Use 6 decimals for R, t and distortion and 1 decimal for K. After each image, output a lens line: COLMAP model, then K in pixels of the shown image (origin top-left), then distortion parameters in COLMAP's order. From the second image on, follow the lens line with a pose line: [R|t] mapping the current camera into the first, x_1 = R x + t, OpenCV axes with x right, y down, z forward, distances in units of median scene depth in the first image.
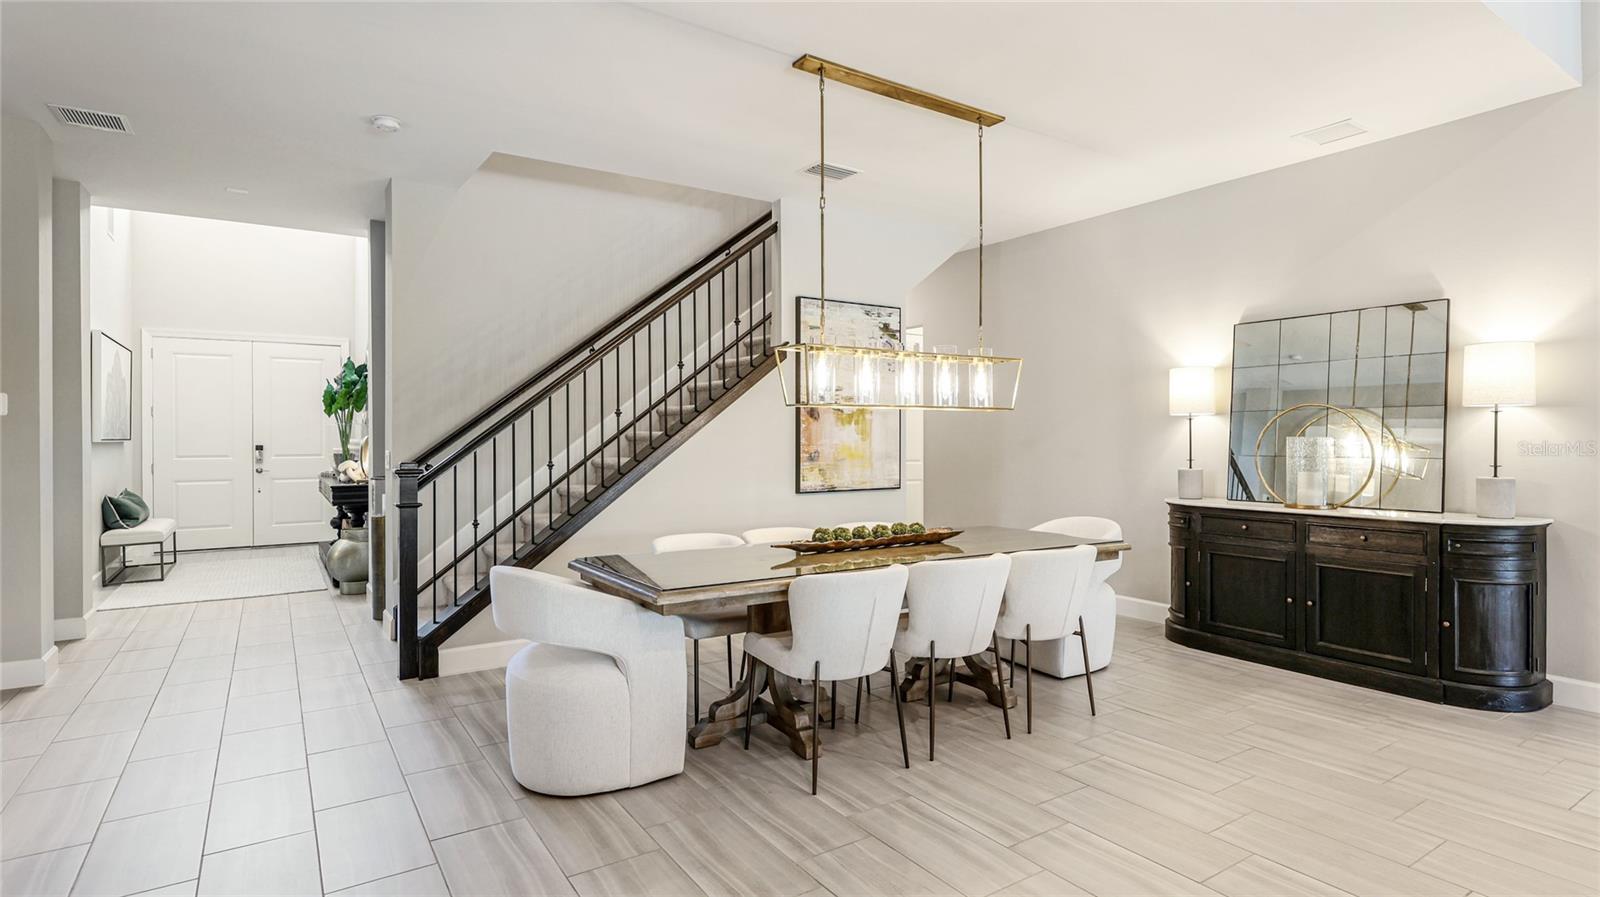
lens RADIAL K [[788.2, 0, 791.5], [0, 788.2, 441.9], [0, 0, 1]] dist [-0.000051, -0.000364]
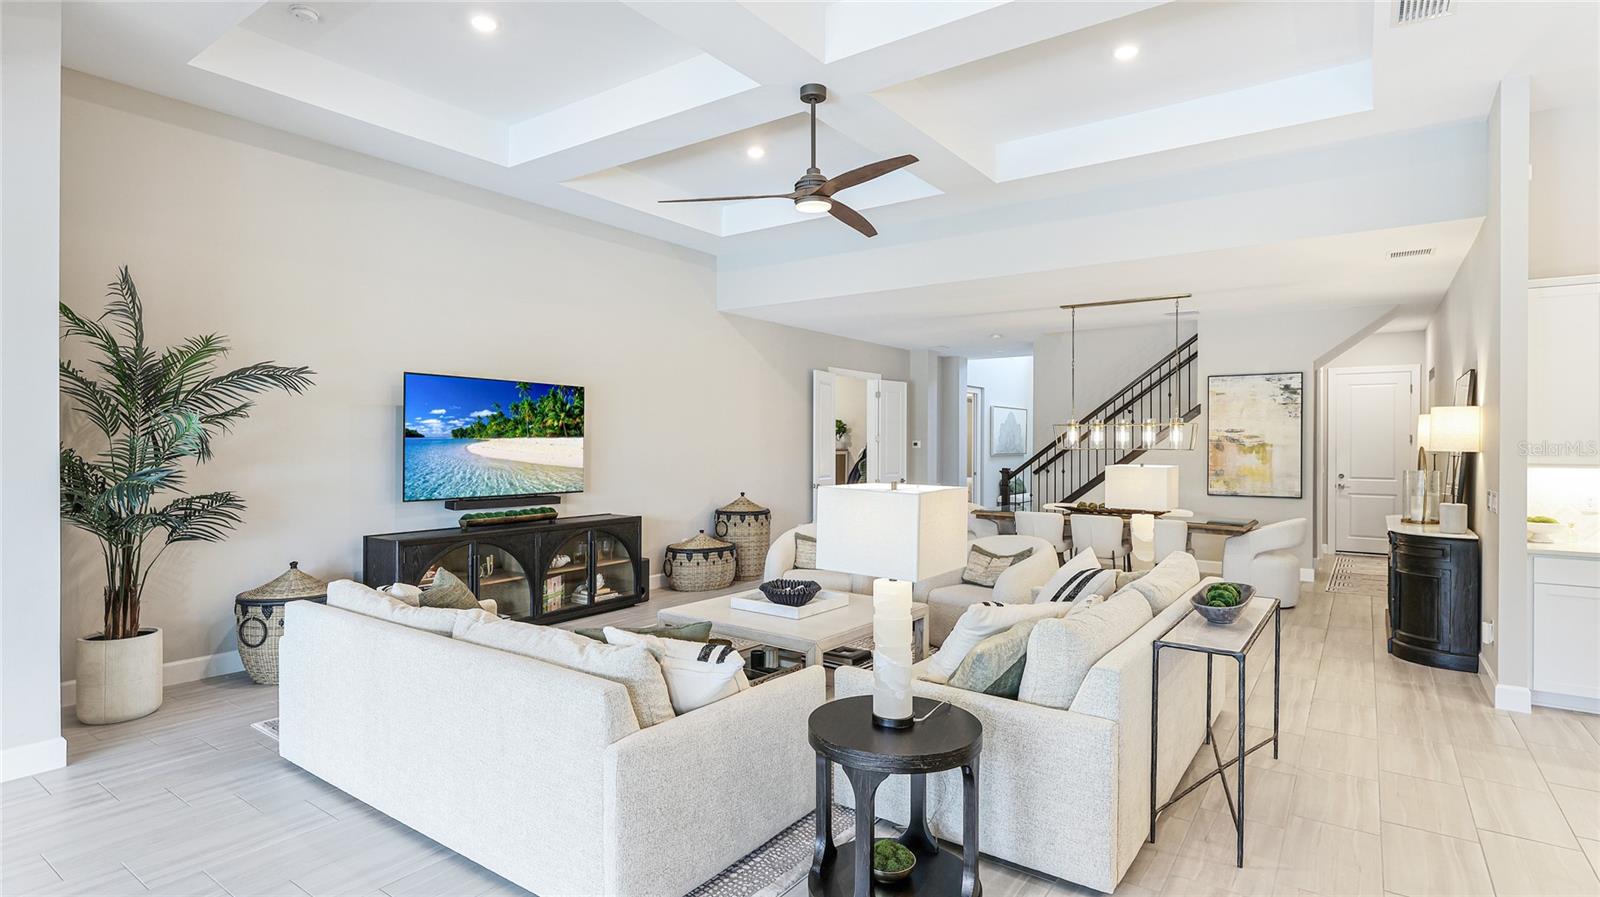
lens RADIAL K [[788.2, 0, 791.5], [0, 788.2, 441.9], [0, 0, 1]] dist [-0.000051, -0.000364]
pose [[0.367358, 0.004909, -0.930066, 1.177295], [-0.009016, 0.999958, 0.001717, -0.039359], [0.930036, 0.007754, 0.367387, -0.403702]]
